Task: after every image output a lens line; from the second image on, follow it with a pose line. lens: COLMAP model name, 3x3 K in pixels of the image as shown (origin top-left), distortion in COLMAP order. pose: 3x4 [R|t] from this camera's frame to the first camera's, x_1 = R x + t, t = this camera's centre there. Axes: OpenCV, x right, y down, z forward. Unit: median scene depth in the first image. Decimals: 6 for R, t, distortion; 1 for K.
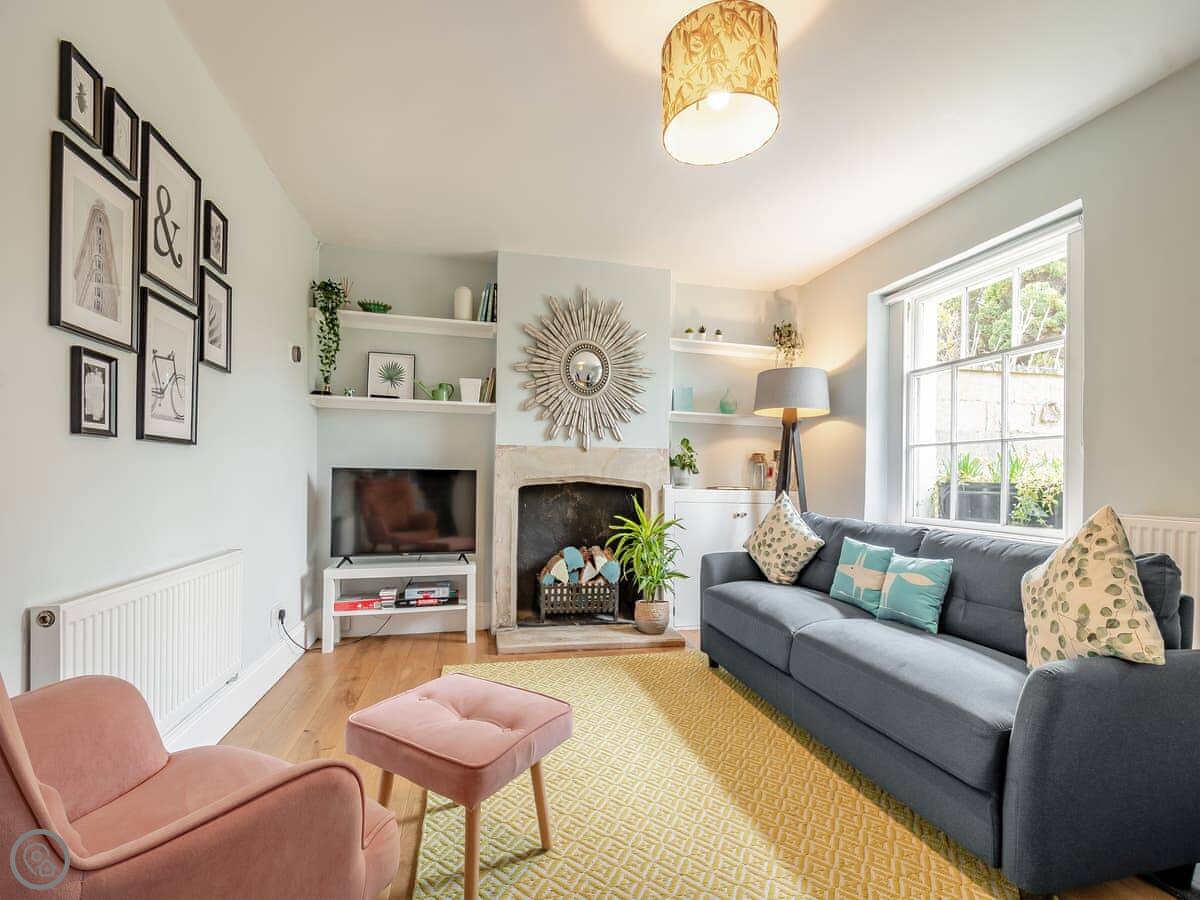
lens RADIAL K [[524.3, 0, 599.3], [0, 524.3, 478.7], [0, 0, 1]] dist [0.009122, -0.000714]
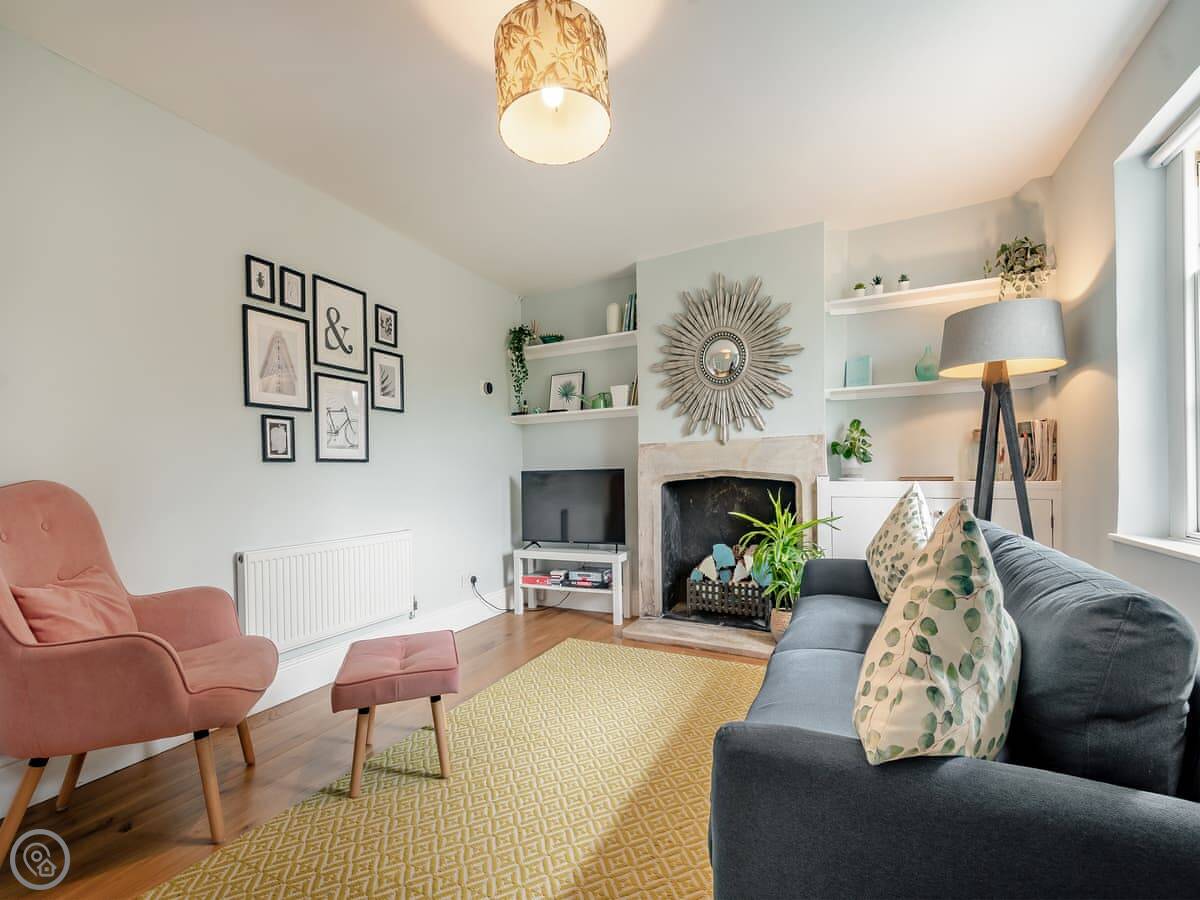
lens RADIAL K [[524.3, 0, 599.3], [0, 524.3, 478.7], [0, 0, 1]] dist [0.009122, -0.000714]
pose [[0.772172, -0.025903, -0.634886, 0.419179], [0.030840, 0.999519, -0.003270, 0.006593], [0.634665, -0.017055, 0.772599, 0.122506]]
